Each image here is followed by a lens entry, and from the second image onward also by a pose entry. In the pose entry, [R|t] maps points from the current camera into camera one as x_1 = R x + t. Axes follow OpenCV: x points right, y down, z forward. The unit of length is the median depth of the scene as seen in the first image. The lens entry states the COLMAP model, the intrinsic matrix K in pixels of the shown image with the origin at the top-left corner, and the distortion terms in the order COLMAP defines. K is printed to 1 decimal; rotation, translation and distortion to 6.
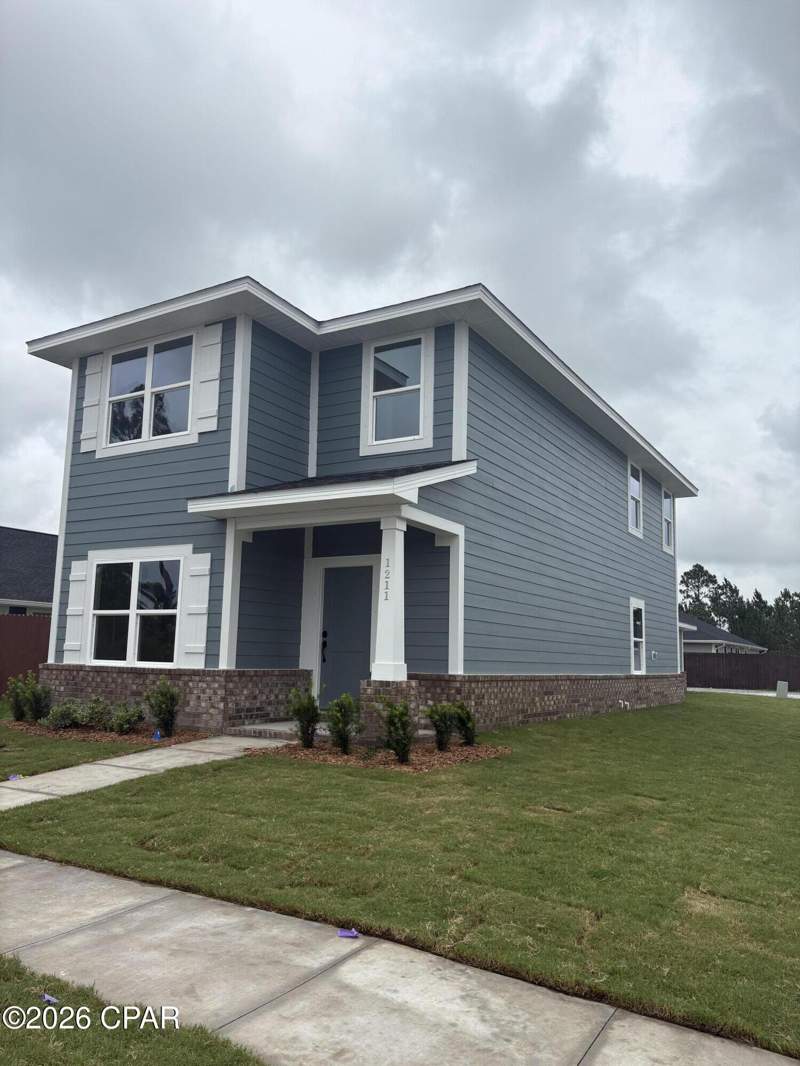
lens RADIAL K [[804.5, 0, 399.8], [0, 804.5, 533.3], [0, 0, 1]] dist [0.004829, 0.000234]
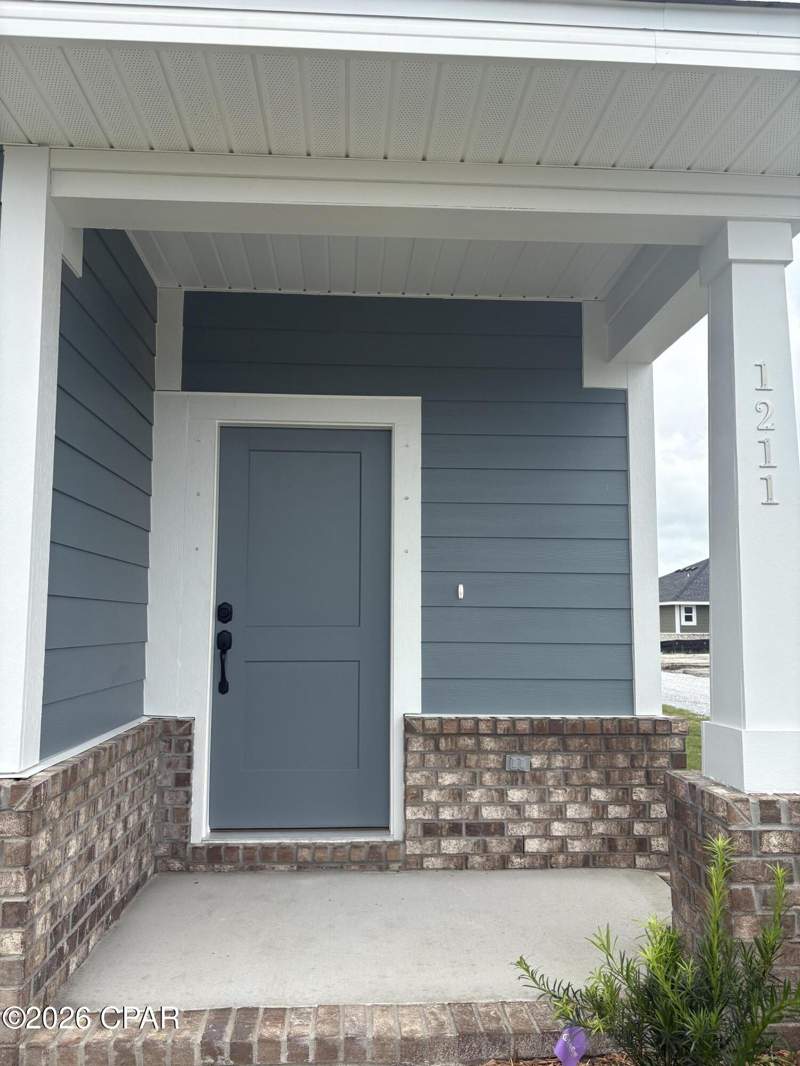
lens RADIAL K [[805.7, 0, 399.6], [0, 805.7, 536.4], [0, 0, 1]] dist [0.000506, 0.000164]
pose [[0.826033, 0.029754, 0.562835, -0.250450], [-0.072774, 0.995877, 0.054159, 0.074644], [-0.558903, -0.085697, 0.824793, 0.736103]]
